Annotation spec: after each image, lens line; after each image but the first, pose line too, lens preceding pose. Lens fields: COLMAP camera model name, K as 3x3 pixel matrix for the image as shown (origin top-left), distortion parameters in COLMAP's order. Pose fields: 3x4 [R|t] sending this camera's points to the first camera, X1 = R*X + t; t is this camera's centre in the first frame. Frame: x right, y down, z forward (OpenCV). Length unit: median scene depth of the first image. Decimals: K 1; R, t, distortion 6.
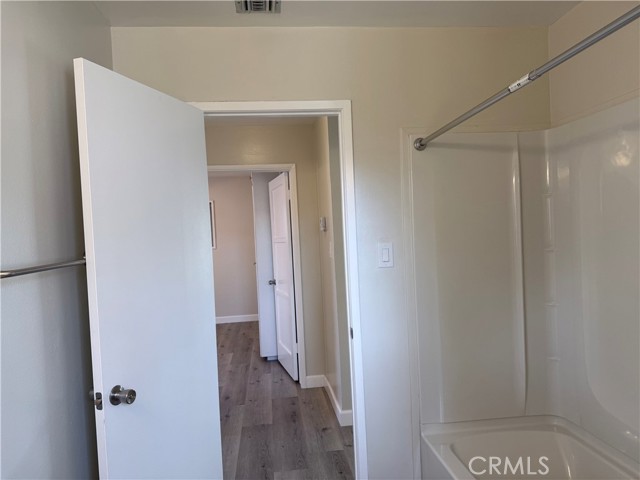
lens RADIAL K [[446.4, 0, 320.3], [0, 446.4, 242.9], [0, 0, 1]] dist [0.050346, -0.082340]
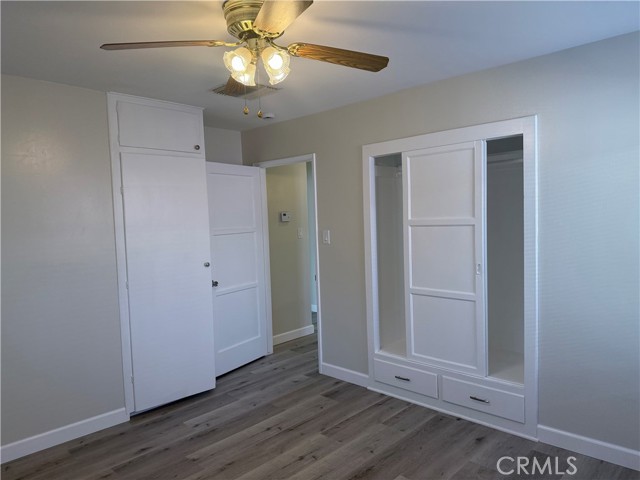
lens RADIAL K [[446.4, 0, 320.3], [0, 446.4, 242.9], [0, 0, 1]] dist [0.050346, -0.082340]
pose [[-0.635433, 0.022291, 0.771835, -0.980264], [0.081184, 0.995972, 0.038073, -0.001491], [-0.767877, 0.086854, -0.634683, 1.532582]]
